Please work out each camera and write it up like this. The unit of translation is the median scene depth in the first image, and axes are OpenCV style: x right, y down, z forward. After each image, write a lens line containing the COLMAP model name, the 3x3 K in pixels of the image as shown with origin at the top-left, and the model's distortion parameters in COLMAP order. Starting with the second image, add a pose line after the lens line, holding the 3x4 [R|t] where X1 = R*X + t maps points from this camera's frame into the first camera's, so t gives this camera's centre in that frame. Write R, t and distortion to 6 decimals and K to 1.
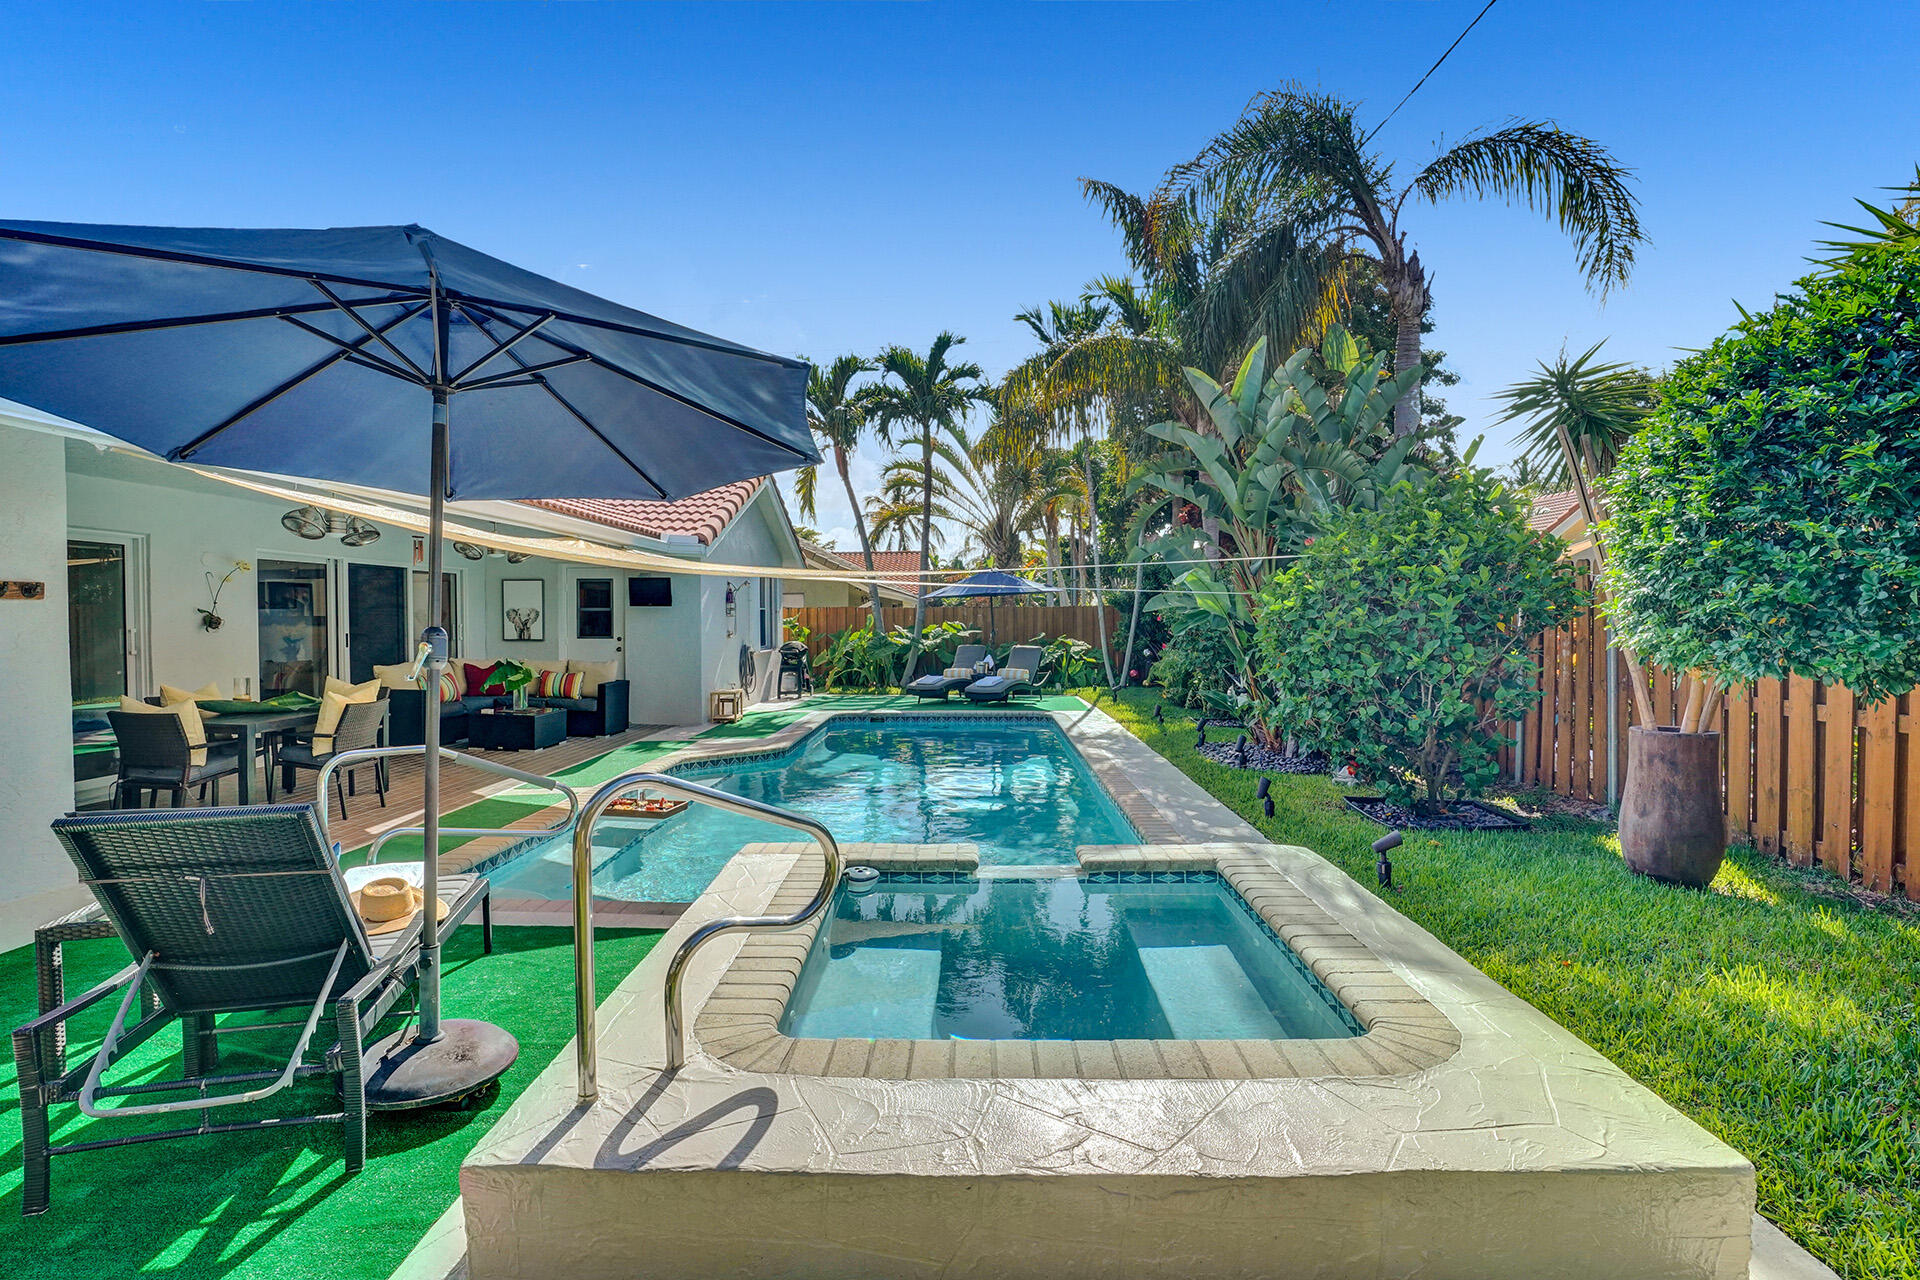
lens RADIAL K [[884.0, 0, 936.3], [0, 884.0, 641.3], [0, 0, 1]] dist [-0.032614, 0.000578]
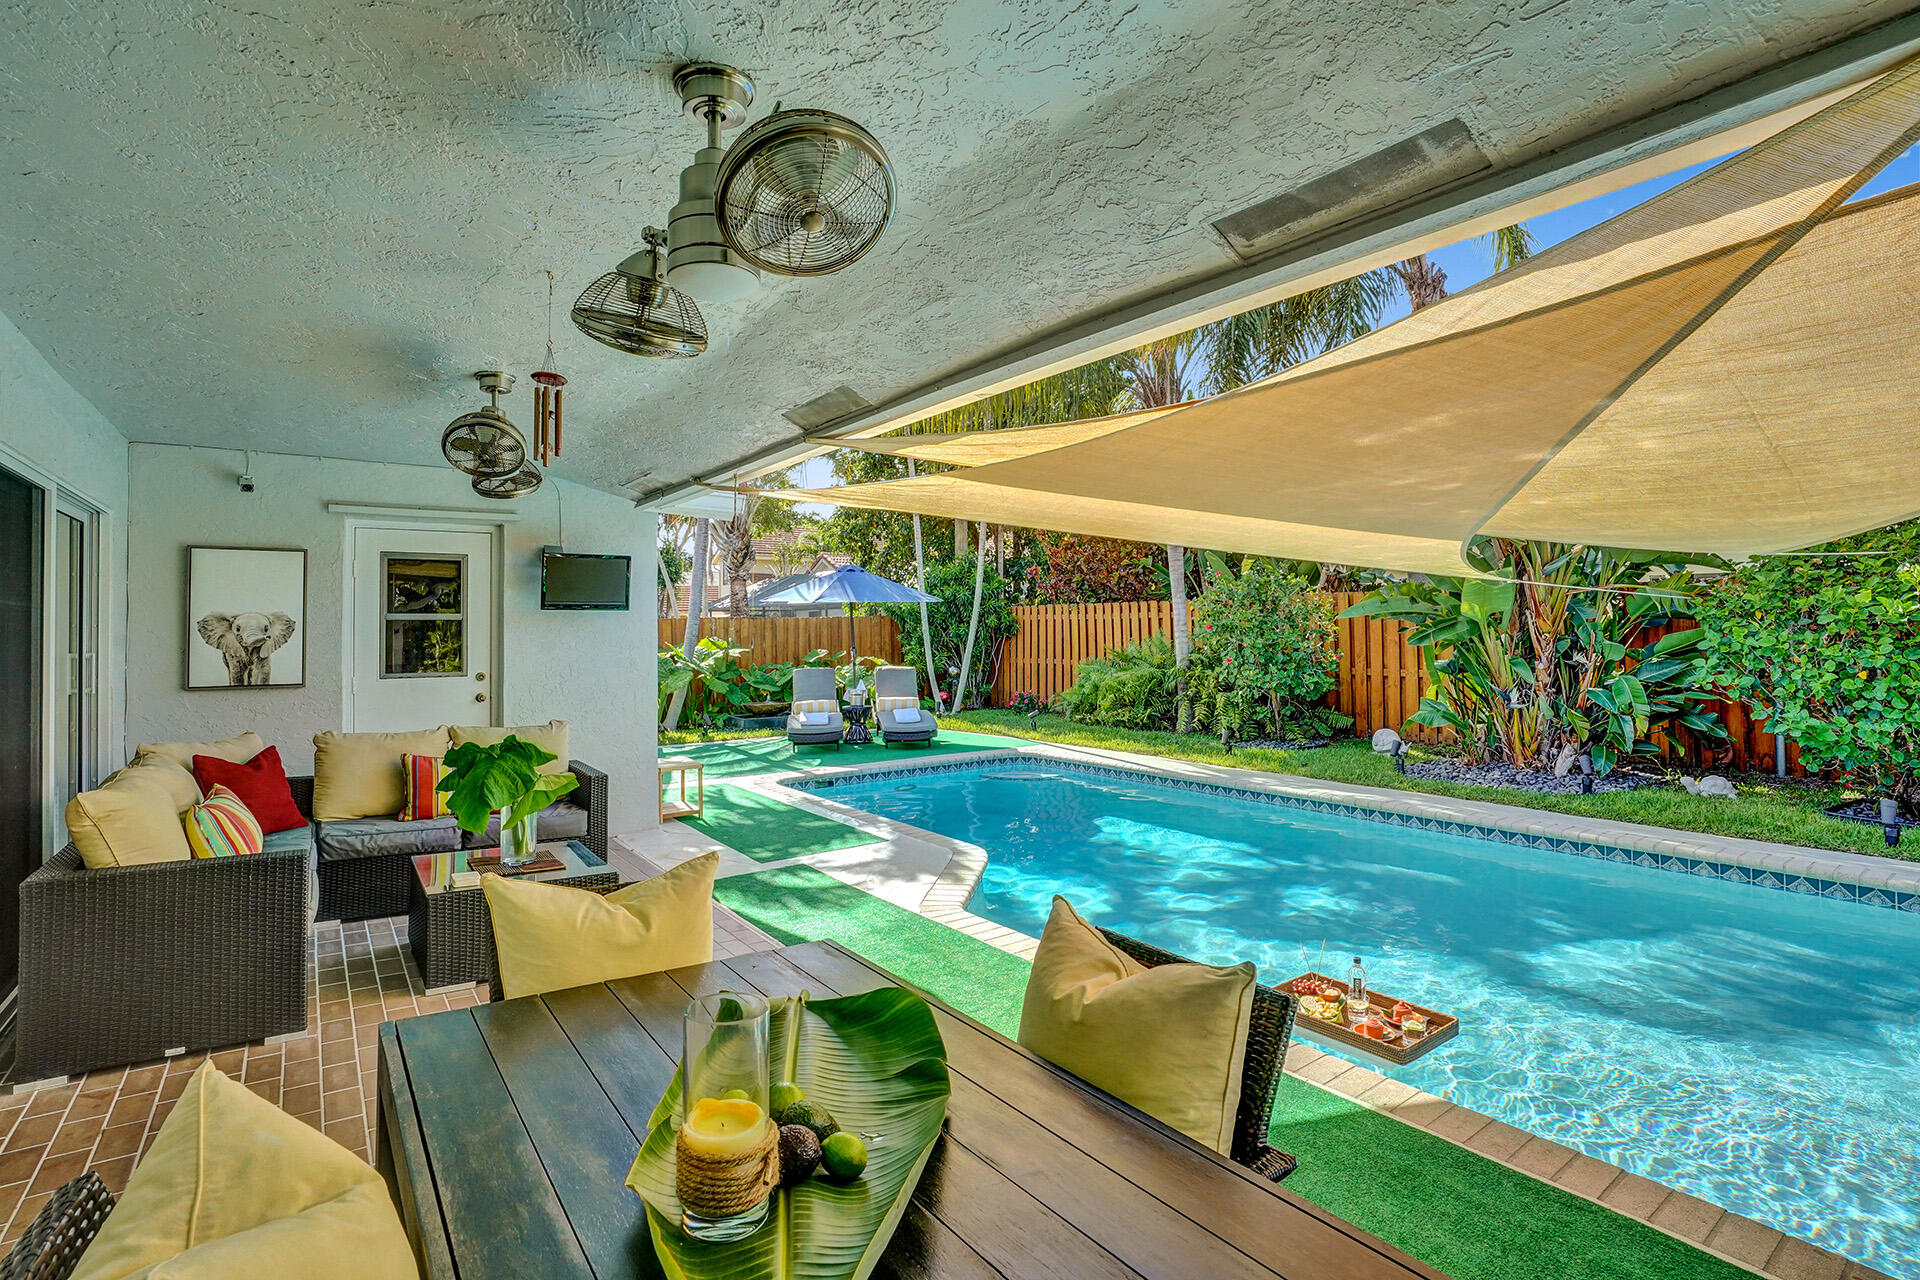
lens RADIAL K [[919.4, 0, 994.0], [0, 919.4, 620.0], [0, 0, 1]] dist [-0.075436, 0.040120]
pose [[0.777471, 0.000121, 0.628919, -0.395750], [0.025726, 0.999157, -0.031994, -0.009349], [-0.628393, 0.041054, 0.776812, 0.374799]]
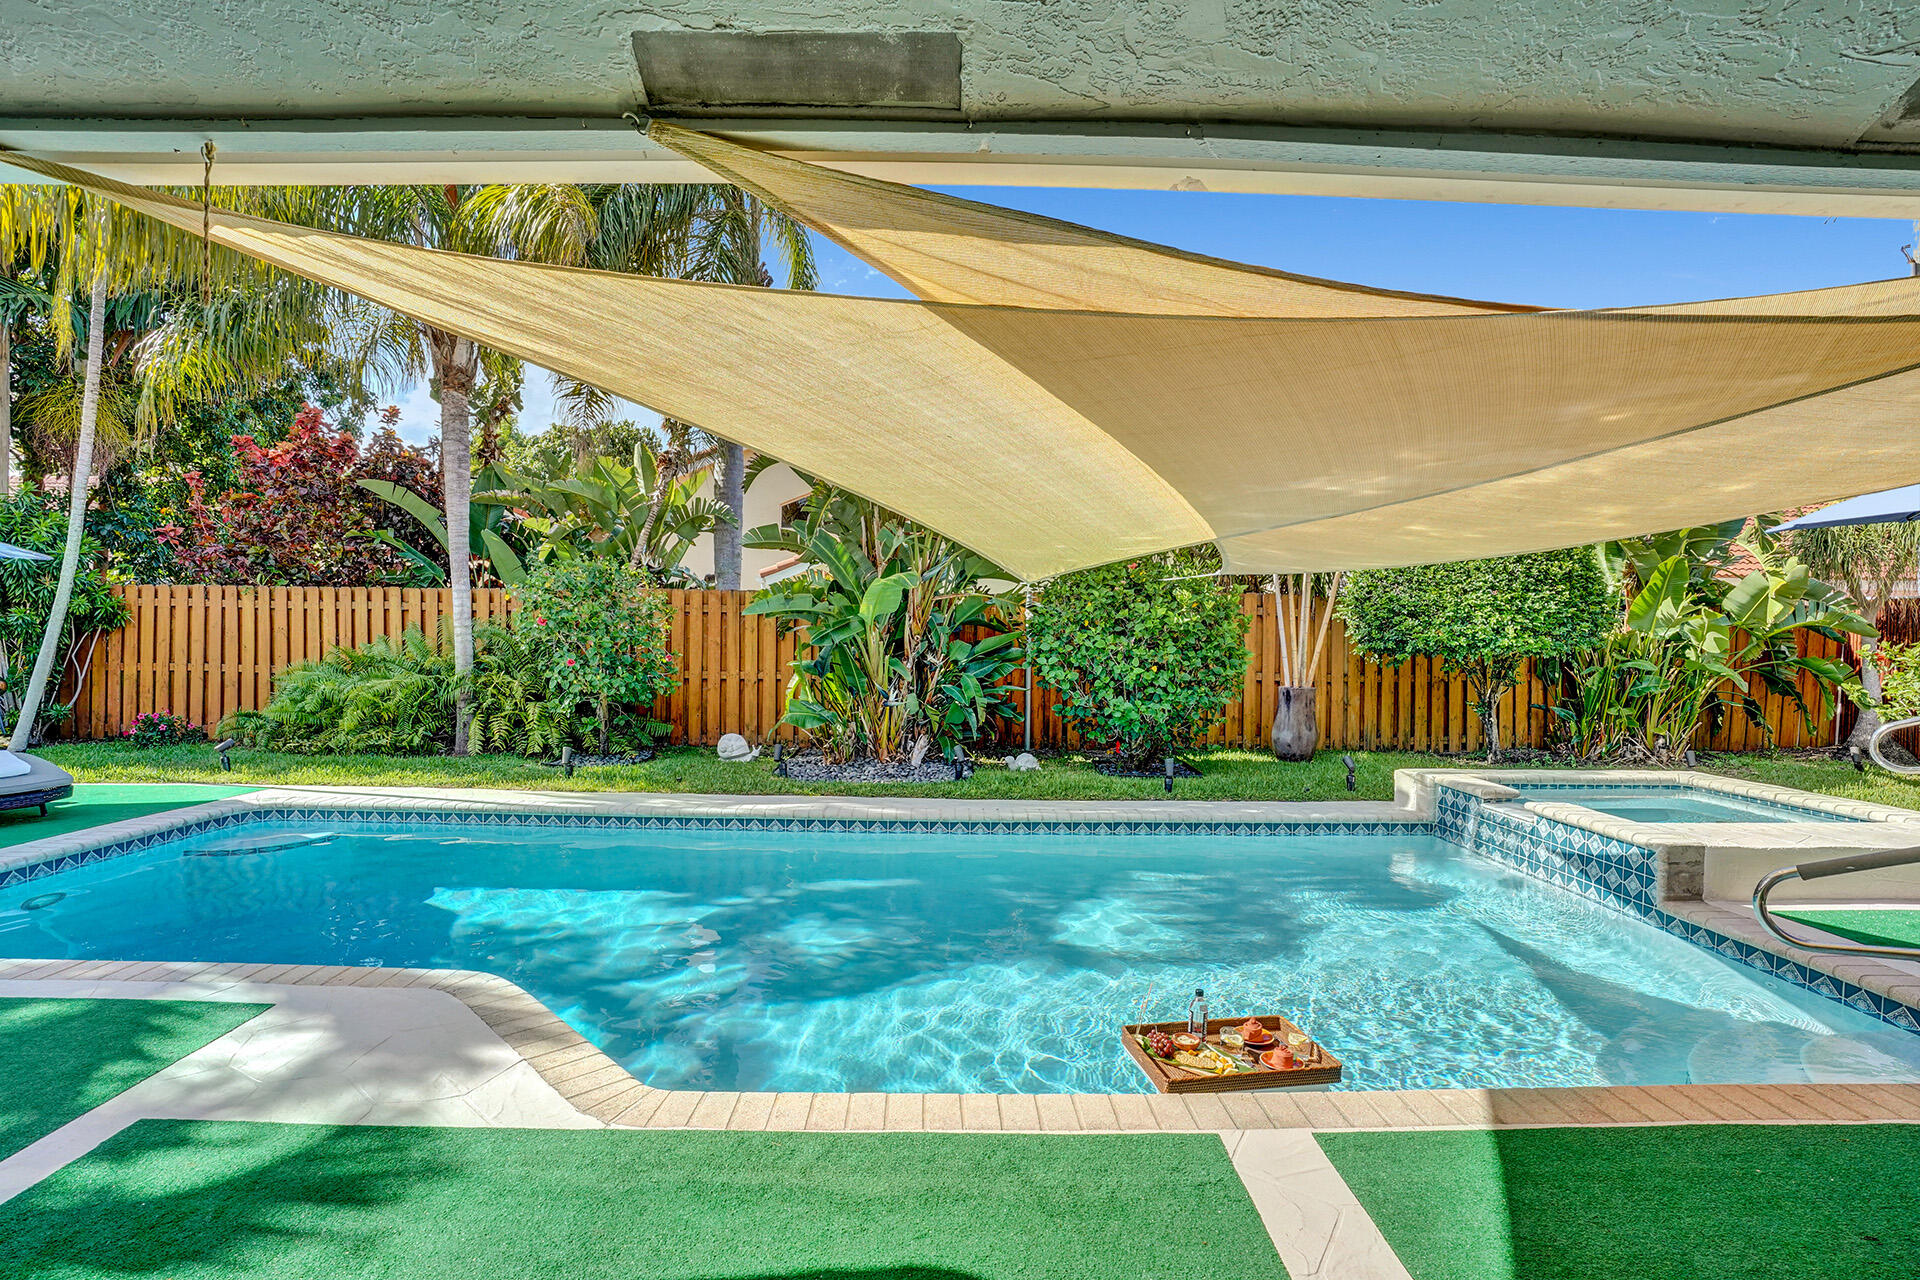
lens RADIAL K [[893.3, 0, 960.0], [0, 893.3, 640.0], [0, 0, 1]] dist [-0.040778, 0.000303]
pose [[-0.030800, -0.001328, 0.999525, -0.380394], [0.015458, 0.999879, 0.001805, -0.007637], [-0.999406, 0.015506, -0.030776, 0.594548]]
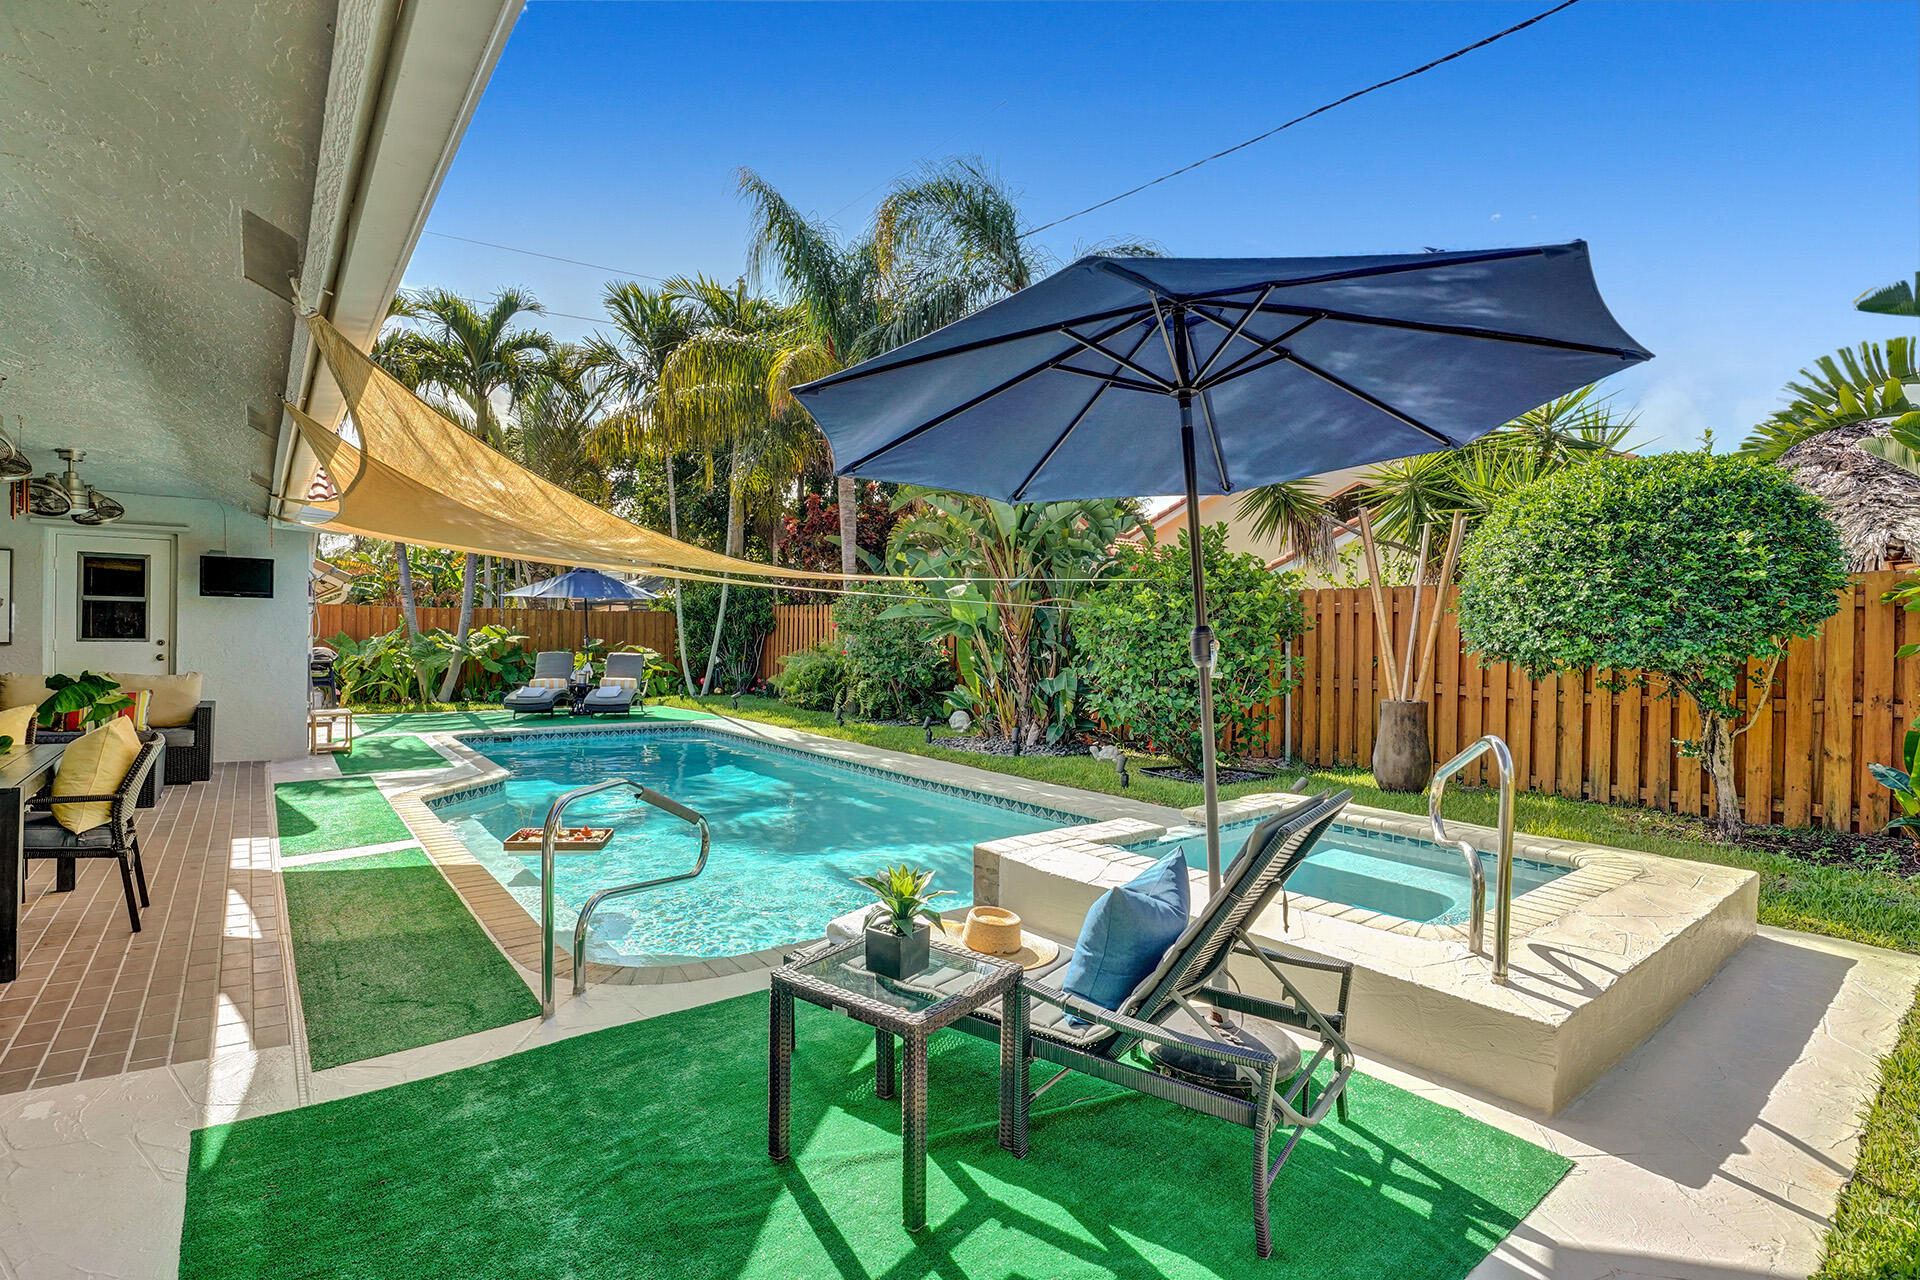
lens RADIAL K [[905.3, 0, 932.4], [0, 905.3, 652.1], [0, 0, 1]] dist [-0.026928, 0.001353]
pose [[0.778876, -0.000661, 0.627177, -0.283872], [-0.000362, 0.999999, 0.001504, 0.002970], [-0.627177, -0.001398, 0.778875, 0.069741]]
